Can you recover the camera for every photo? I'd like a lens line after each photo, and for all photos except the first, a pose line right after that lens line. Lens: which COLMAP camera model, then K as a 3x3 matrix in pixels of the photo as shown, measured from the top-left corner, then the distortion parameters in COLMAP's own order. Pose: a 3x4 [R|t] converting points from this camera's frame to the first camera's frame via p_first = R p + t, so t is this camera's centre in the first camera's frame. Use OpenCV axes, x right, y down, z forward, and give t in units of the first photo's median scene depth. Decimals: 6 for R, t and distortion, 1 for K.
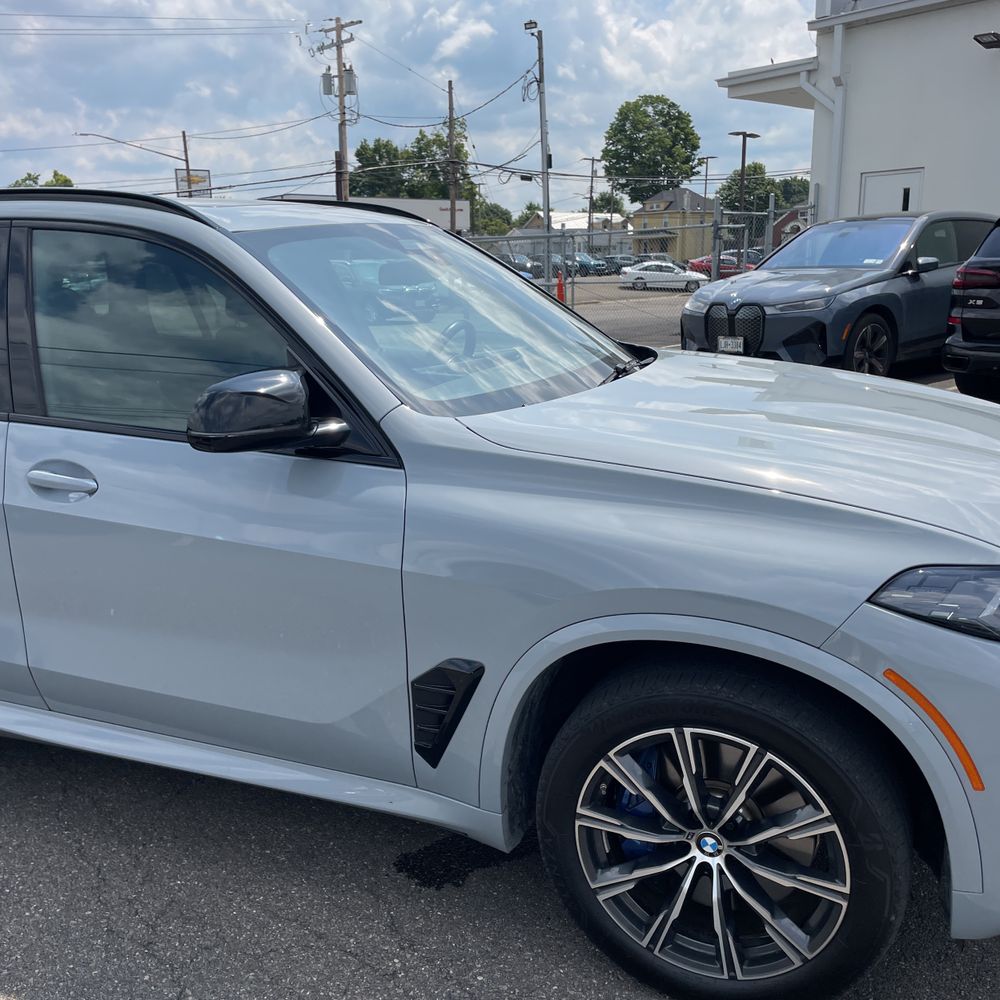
lens RADIAL K [[979.4, 0, 454.1], [0, 979.4, 509.1], [0, 0, 1]] dist [0.065747, -0.079368]
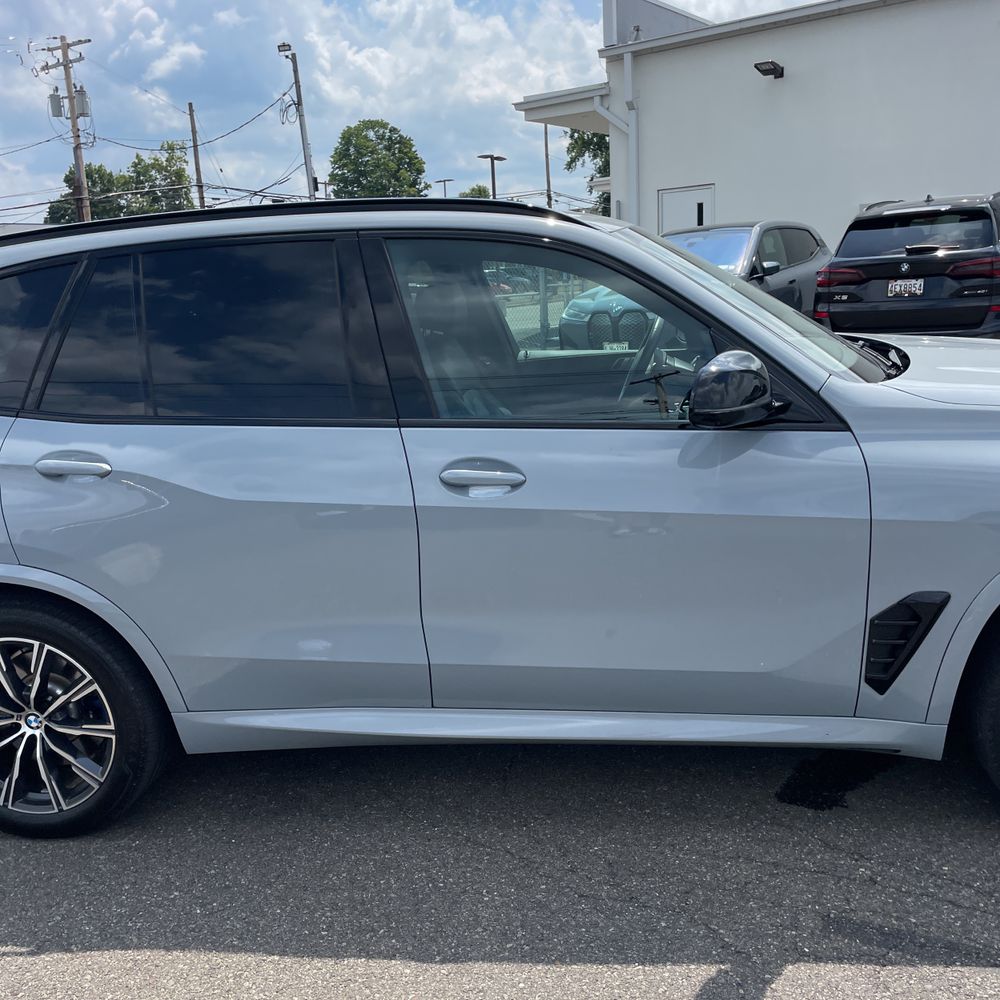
lens RADIAL K [[982.7, 0, 451.4], [0, 982.7, 525.2], [0, 0, 1]] dist [0.098942, -0.146368]
pose [[0.966982, -0.095852, 0.236133, -0.177000], [0.098034, 0.995180, 0.002509, 0.004167], [-0.235235, 0.020723, 0.971718, -0.000701]]
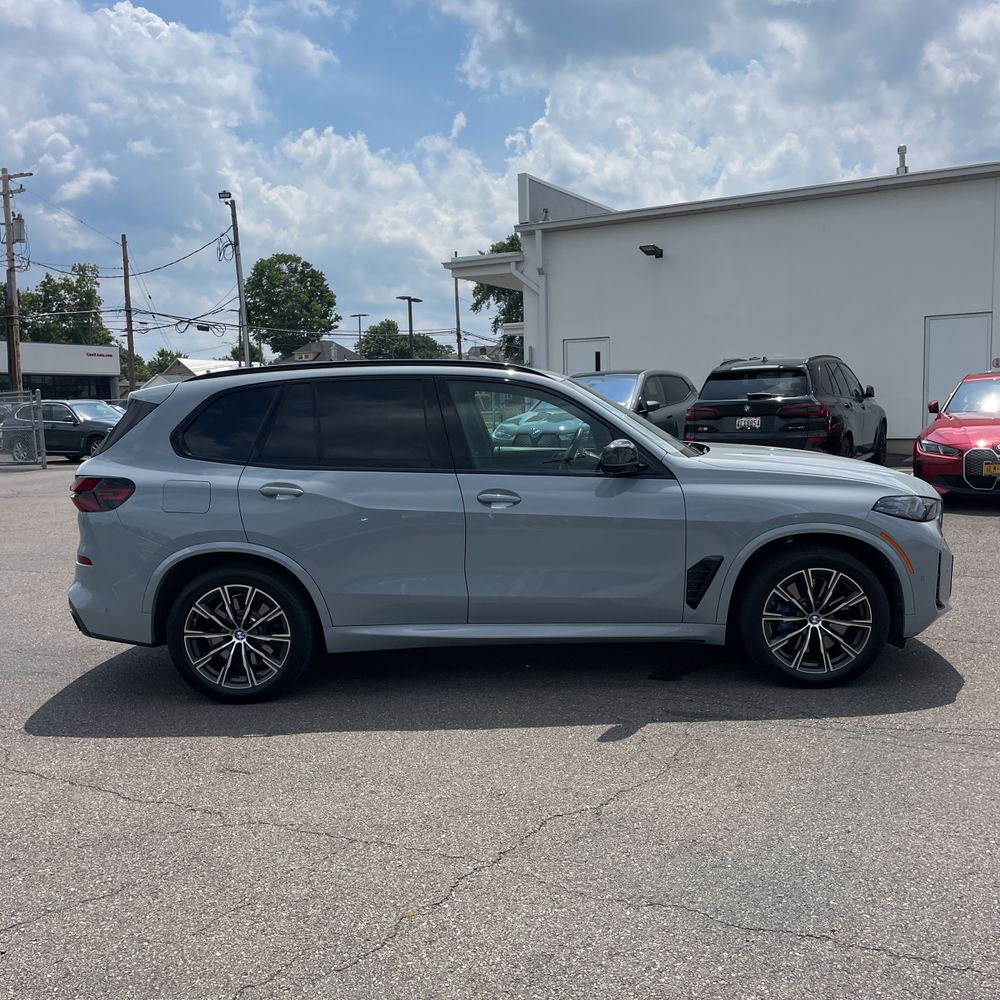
lens RADIAL K [[982.7, 0, 451.4], [0, 982.7, 525.2], [0, 0, 1]] dist [0.098942, -0.146368]
pose [[0.939811, -0.042192, 0.339079, -0.312006], [0.085175, 0.989950, -0.112893, 0.066021], [-0.330908, 0.134979, 0.933960, -0.233235]]
